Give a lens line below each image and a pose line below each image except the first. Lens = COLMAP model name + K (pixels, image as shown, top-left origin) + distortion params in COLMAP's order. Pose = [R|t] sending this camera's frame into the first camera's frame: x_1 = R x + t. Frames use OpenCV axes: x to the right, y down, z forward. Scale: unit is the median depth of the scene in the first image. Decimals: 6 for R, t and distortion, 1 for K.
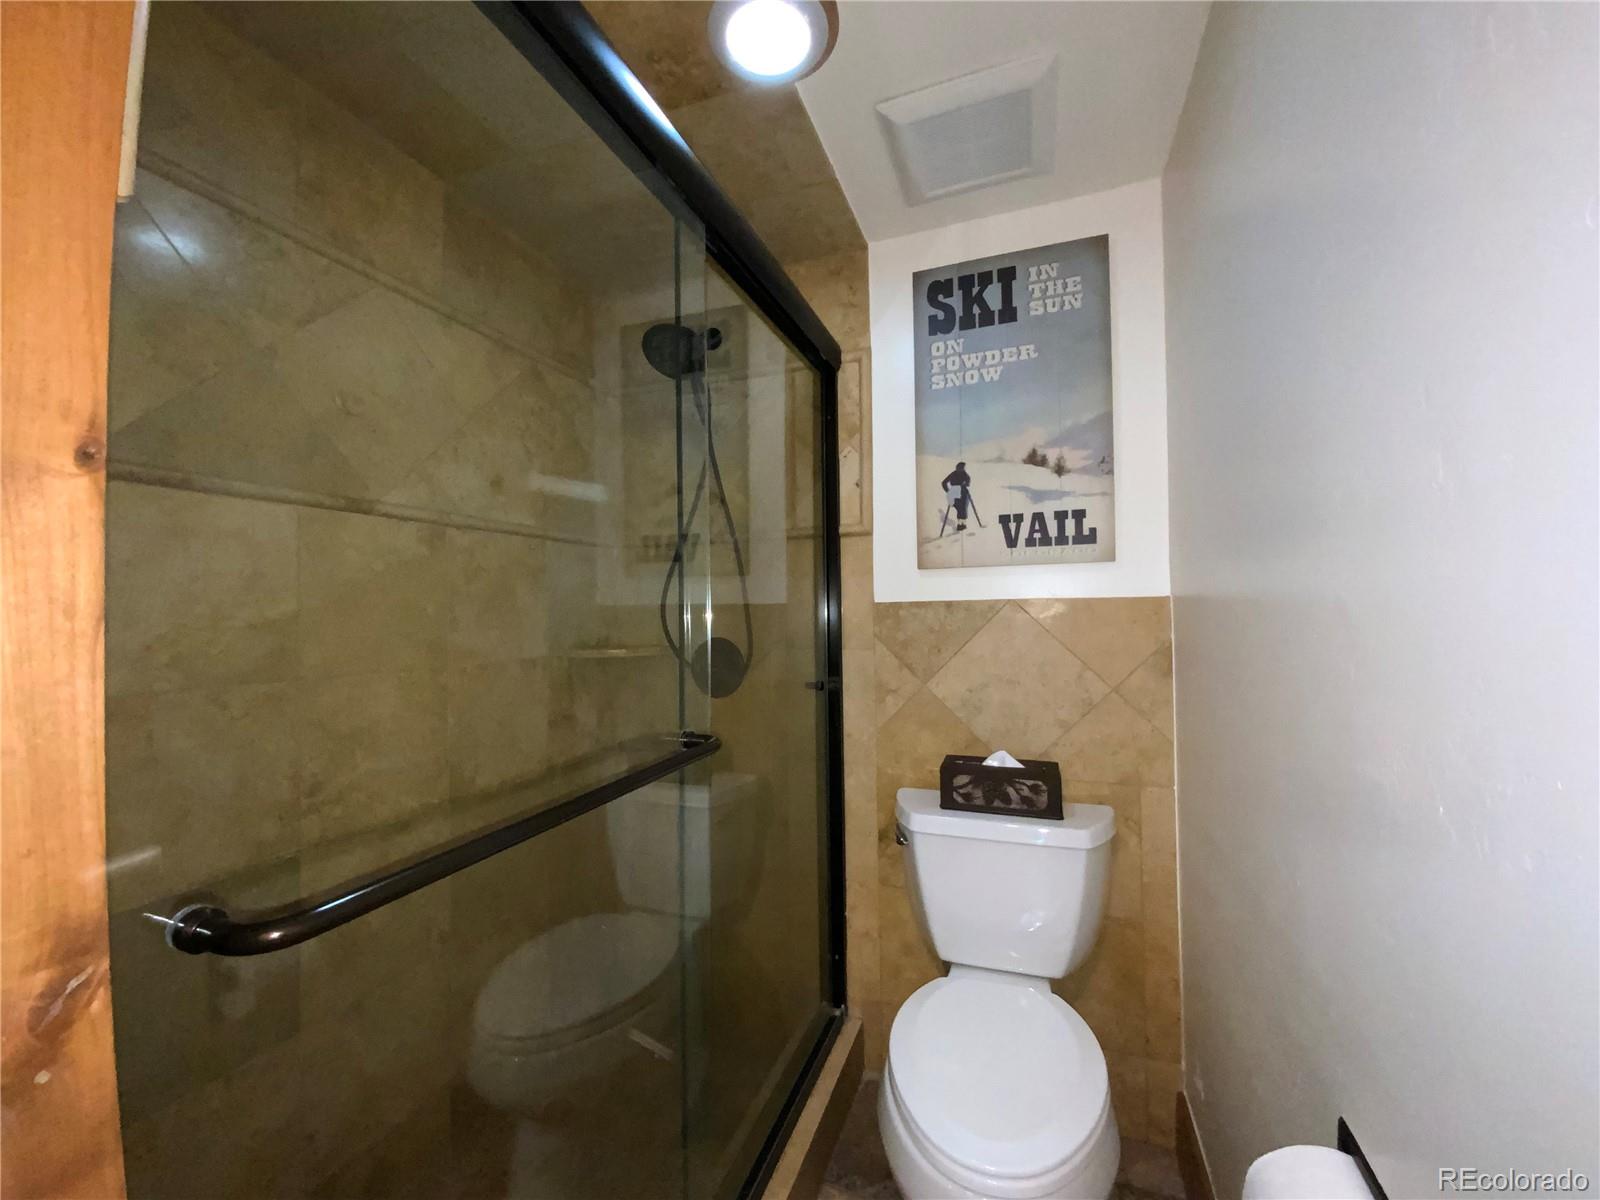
lens RADIAL K [[637.2, 0, 797.8], [0, 637.2, 603.3], [0, 0, 1]] dist [-0.000058, -0.000139]
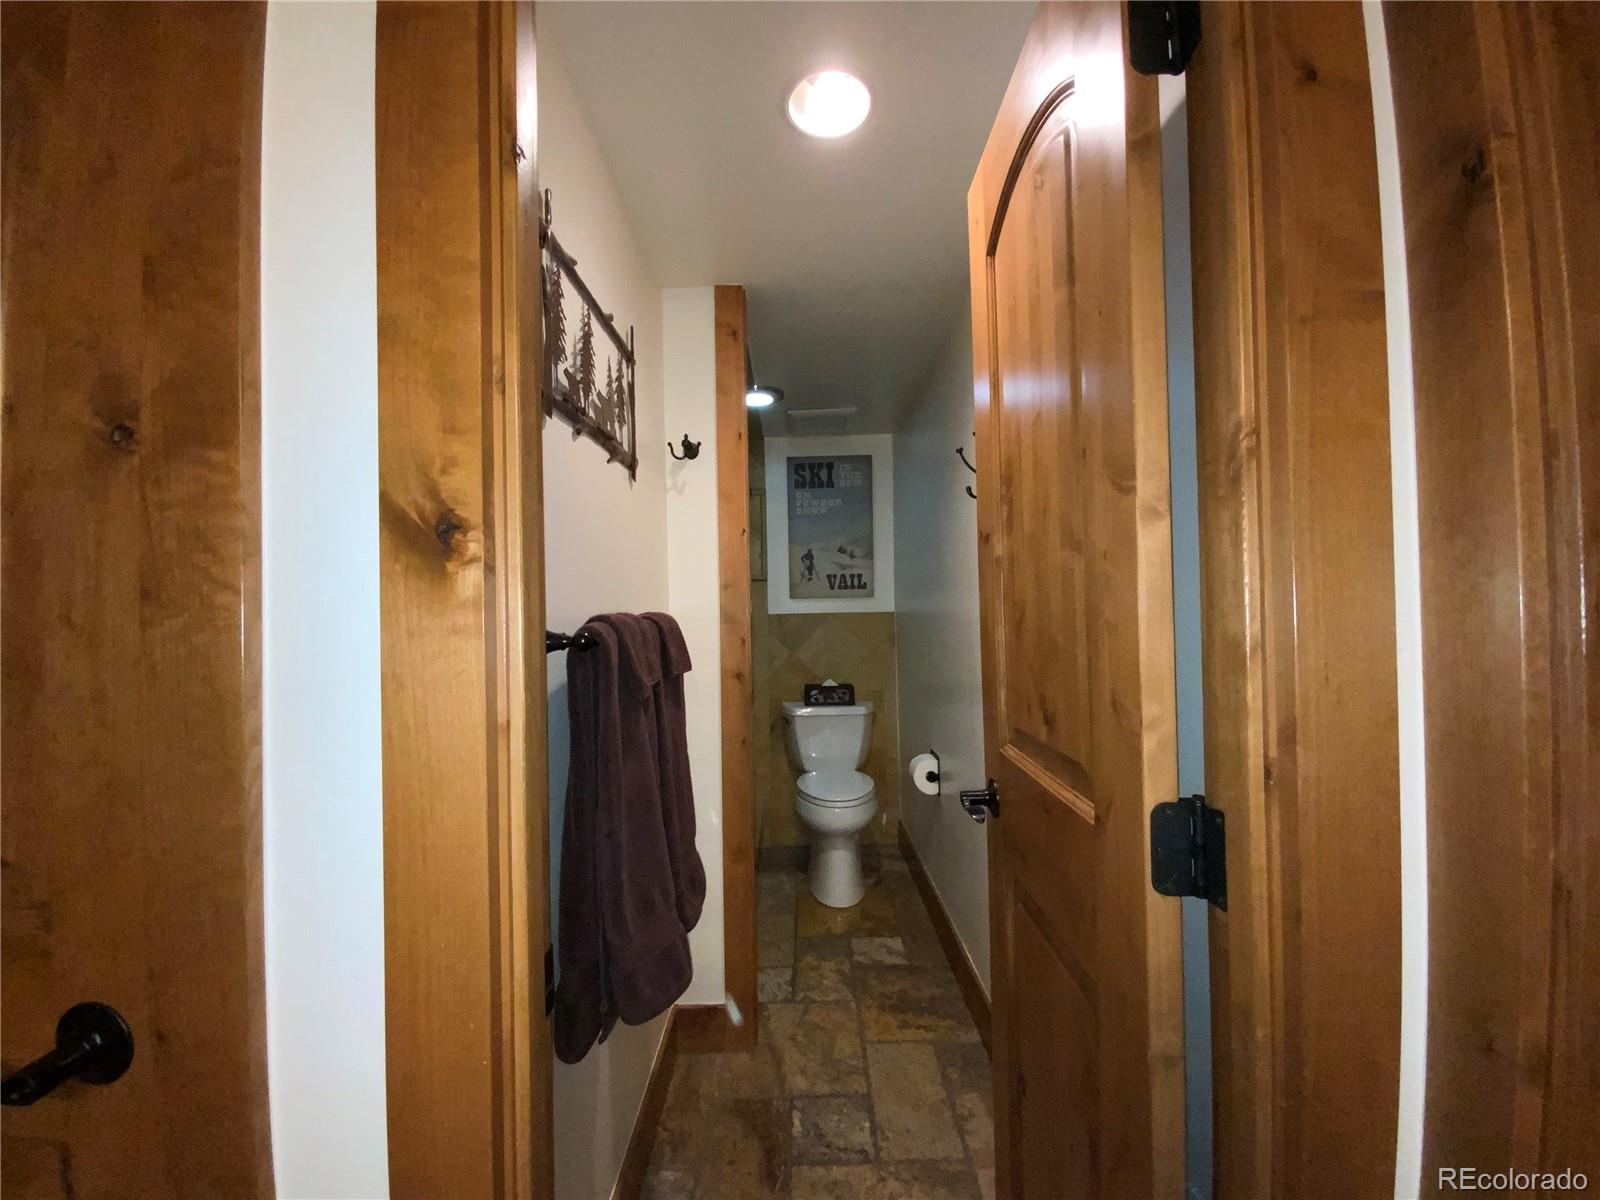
lens RADIAL K [[637.2, 0, 797.8], [0, 637.2, 603.3], [0, 0, 1]] dist [-0.000058, -0.000139]
pose [[0.931349, 0.008658, 0.364026, -0.587747], [-0.001577, 0.999804, -0.019745, 0.004710], [-0.364125, 0.017816, 0.931180, -1.032272]]
